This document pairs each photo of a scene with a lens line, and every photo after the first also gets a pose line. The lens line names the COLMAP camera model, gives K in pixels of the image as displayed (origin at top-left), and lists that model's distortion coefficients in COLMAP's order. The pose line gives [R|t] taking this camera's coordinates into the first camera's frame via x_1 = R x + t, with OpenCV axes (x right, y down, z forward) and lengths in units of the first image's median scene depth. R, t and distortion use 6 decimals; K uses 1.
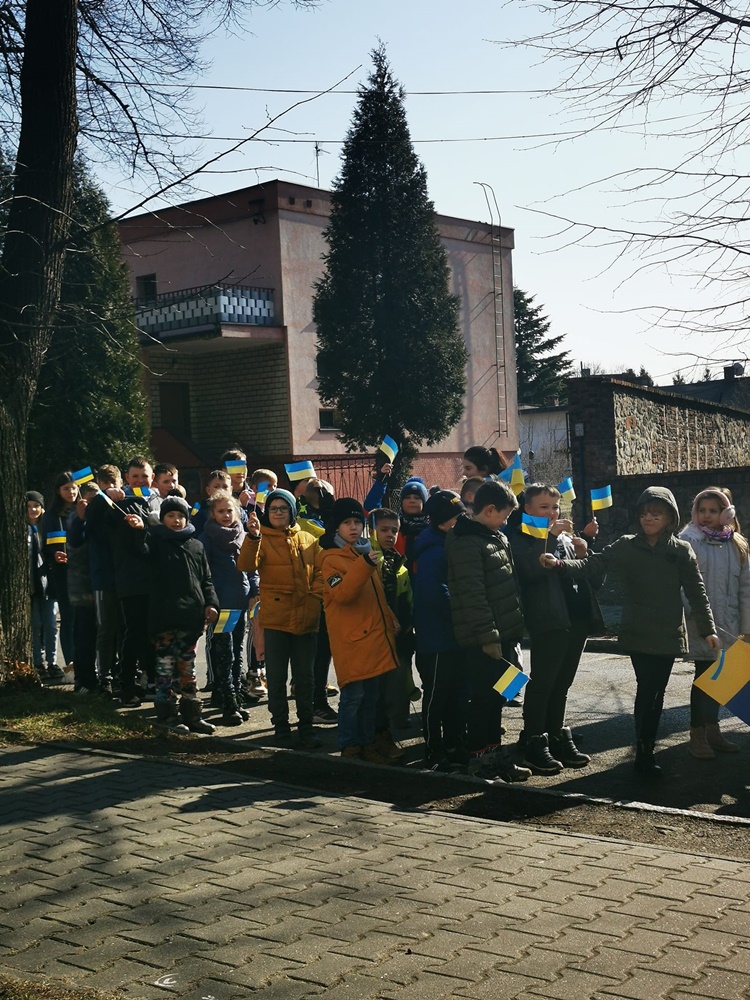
lens RADIAL K [[1515.1, 0, 365.8], [0, 1515.1, 485.1], [0, 0, 1]] dist [0.140997, 0.000000]
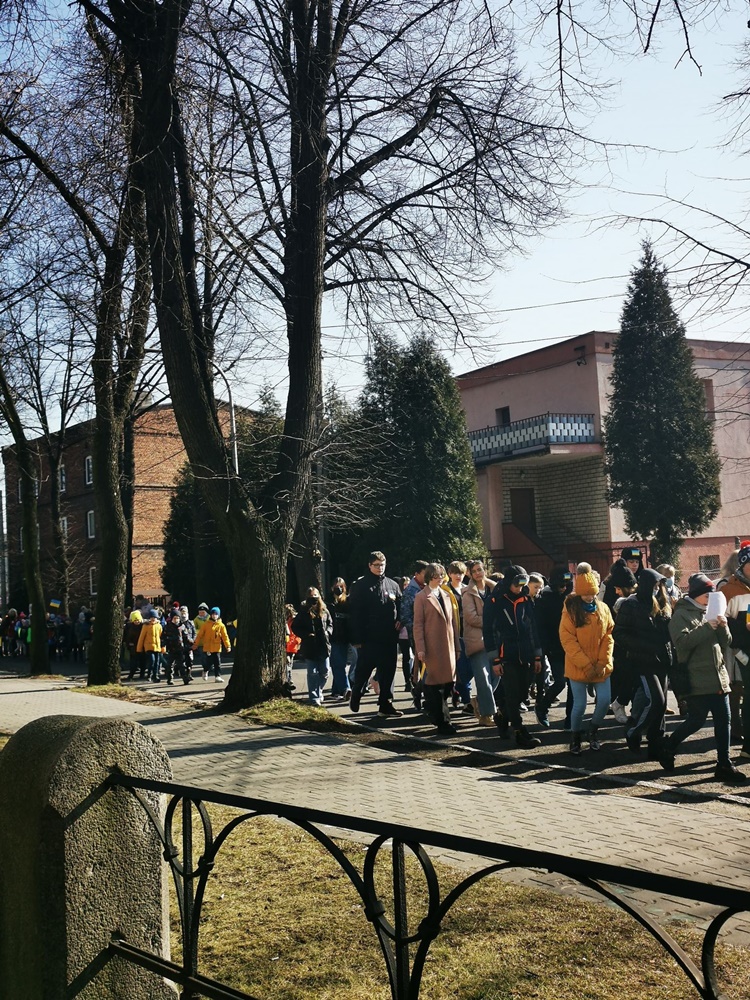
lens RADIAL K [[1512.6, 0, 378.4], [0, 1512.6, 500.0], [0, 0, 1]] dist [0.076150, 0.000000]
pose [[0.937237, -0.028680, -0.347511, 0.240581], [0.019147, 0.999341, -0.030835, -0.021725], [0.348167, 0.022246, 0.937169, -0.308782]]
